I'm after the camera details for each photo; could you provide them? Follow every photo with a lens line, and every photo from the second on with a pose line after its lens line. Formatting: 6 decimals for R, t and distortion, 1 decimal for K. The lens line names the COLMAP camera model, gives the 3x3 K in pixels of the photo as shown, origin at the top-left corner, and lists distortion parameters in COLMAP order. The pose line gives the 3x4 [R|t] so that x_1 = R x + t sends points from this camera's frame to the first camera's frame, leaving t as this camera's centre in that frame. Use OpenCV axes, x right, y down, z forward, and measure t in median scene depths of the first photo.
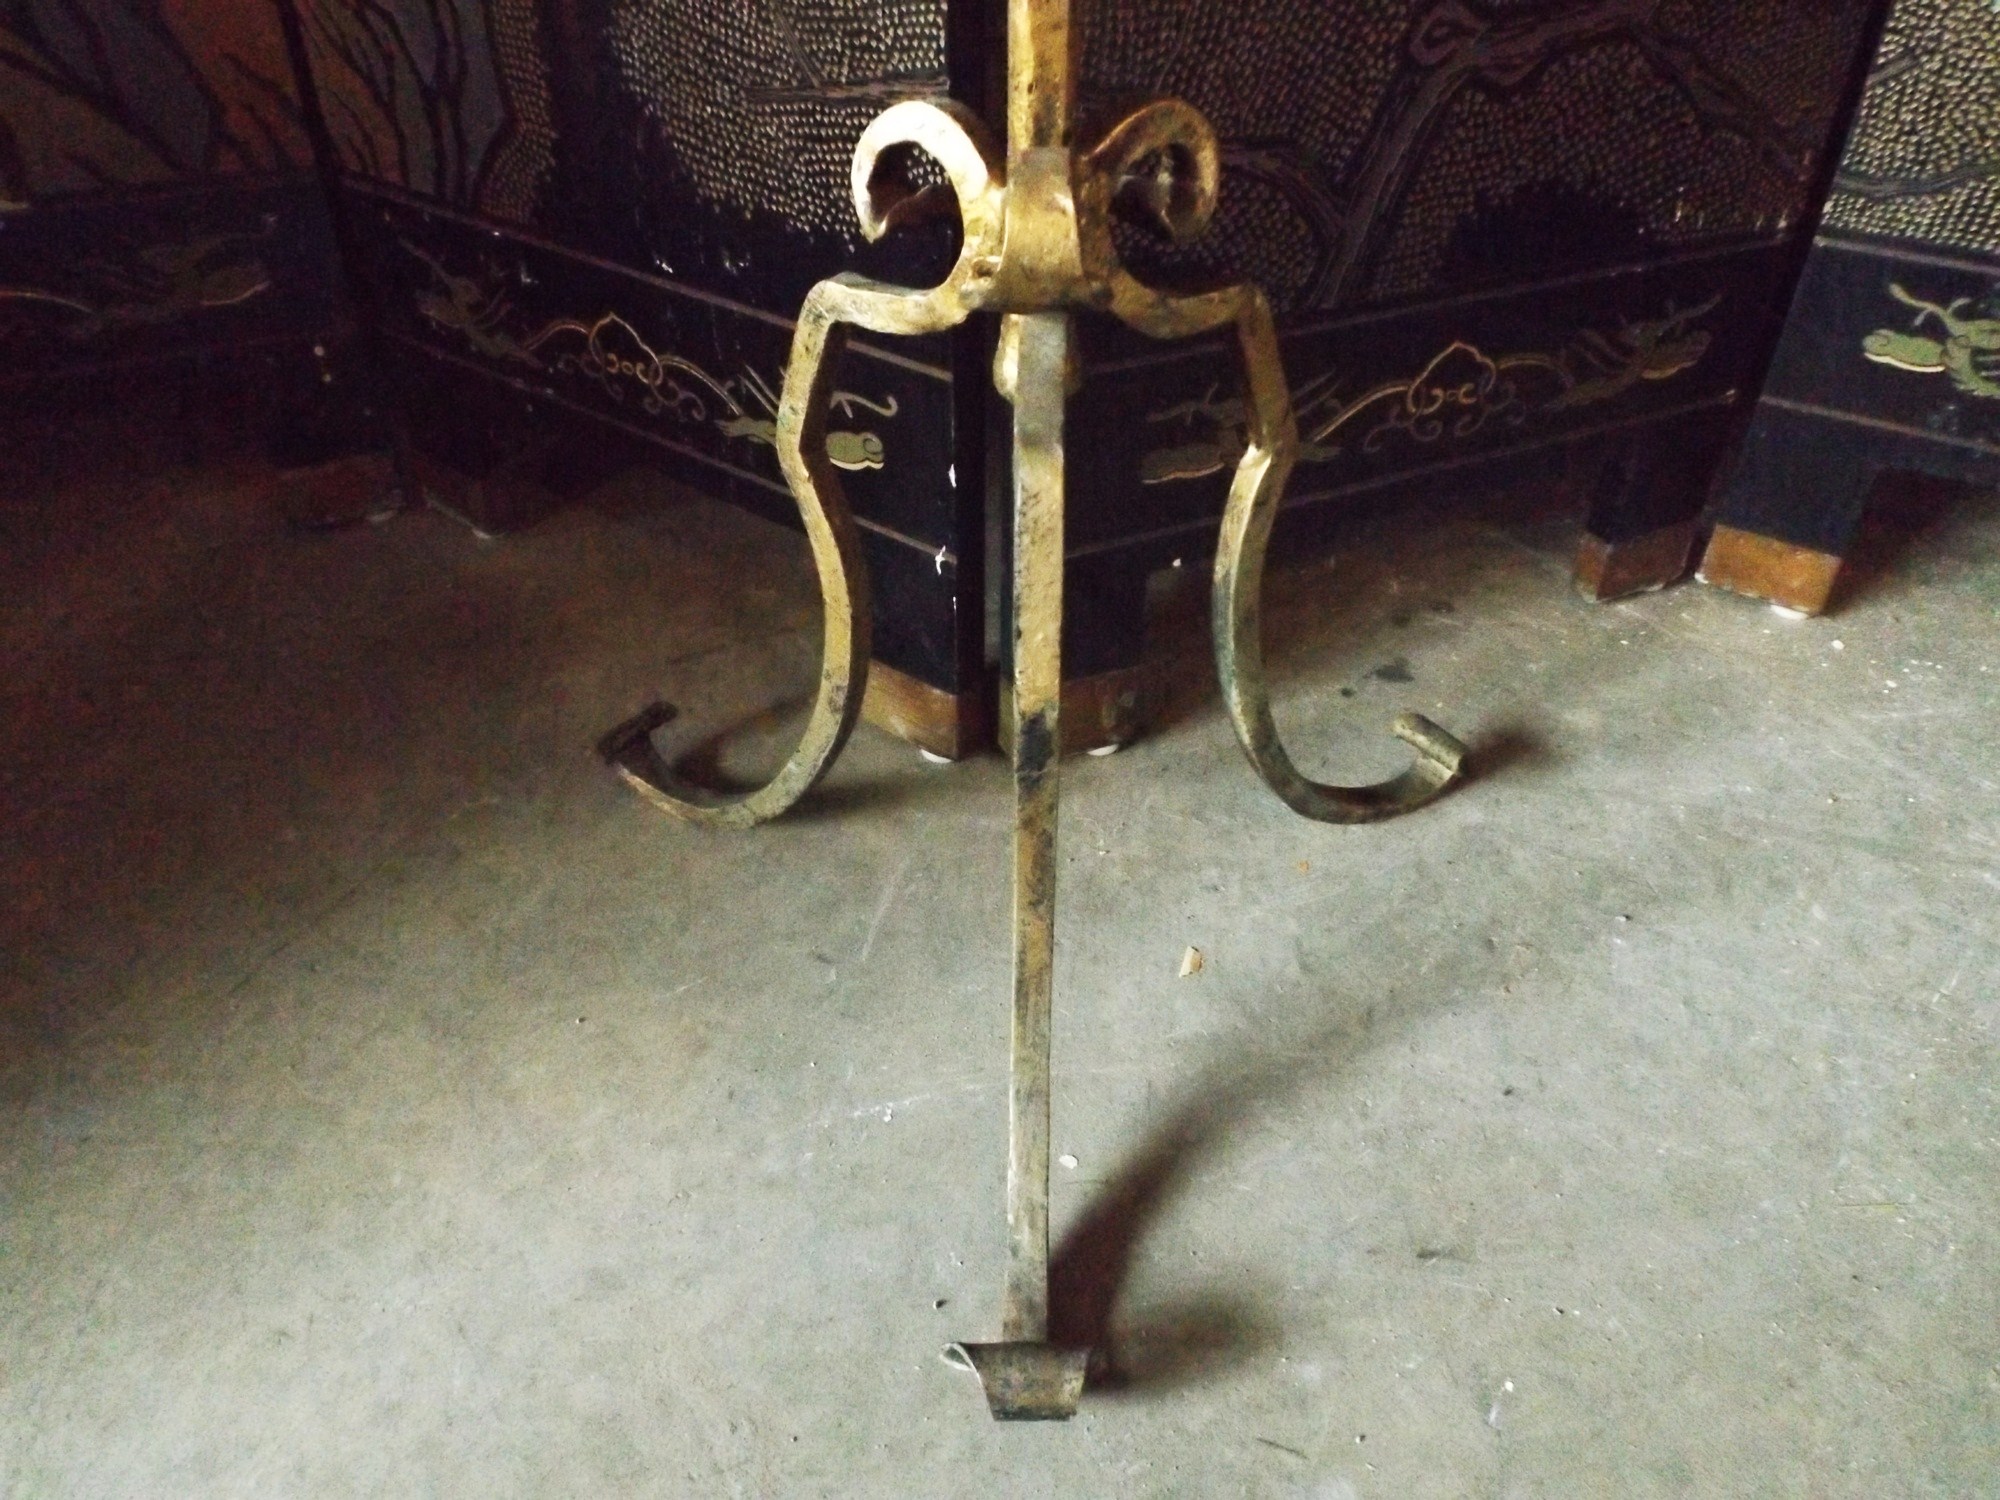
lens RADIAL K [[1435.0, 0, 989.4], [0, 1435.0, 757.1], [0, 0, 1]] dist [0.014582, -0.028228]
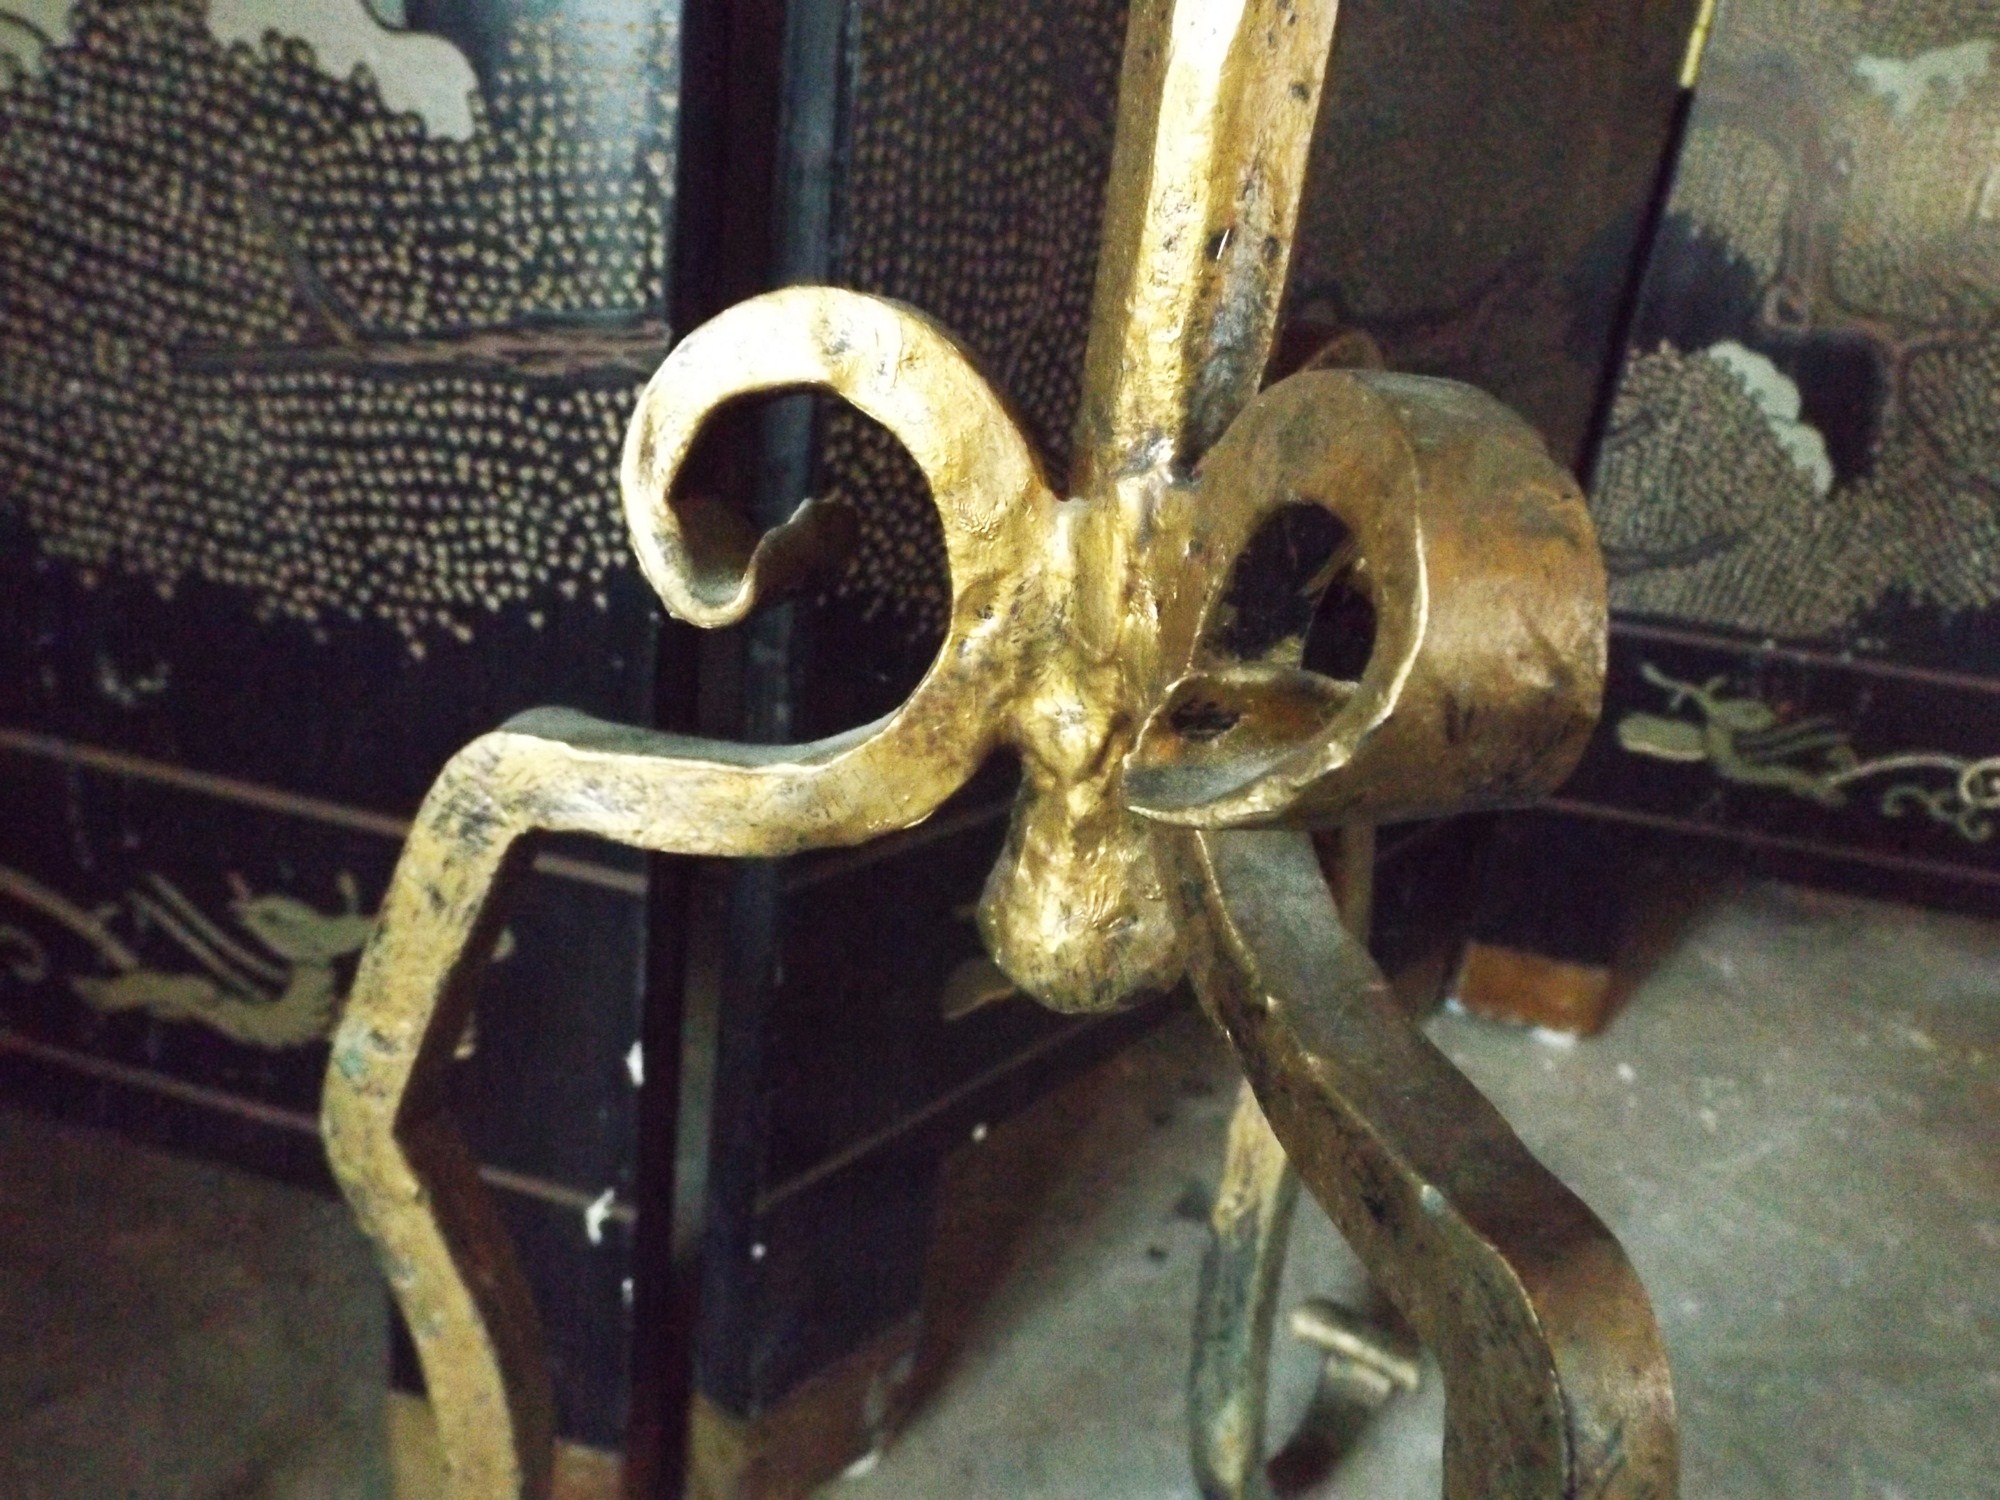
lens RADIAL K [[1435.0, 0, 987.3], [0, 1435.0, 754.8], [0, 0, 1]] dist [0.014582, -0.028228]
pose [[0.905357, -0.049984, 0.421699, -0.128512], [0.156356, 0.962521, -0.221597, -0.176067], [-0.394818, 0.266560, 0.879241, 0.488954]]
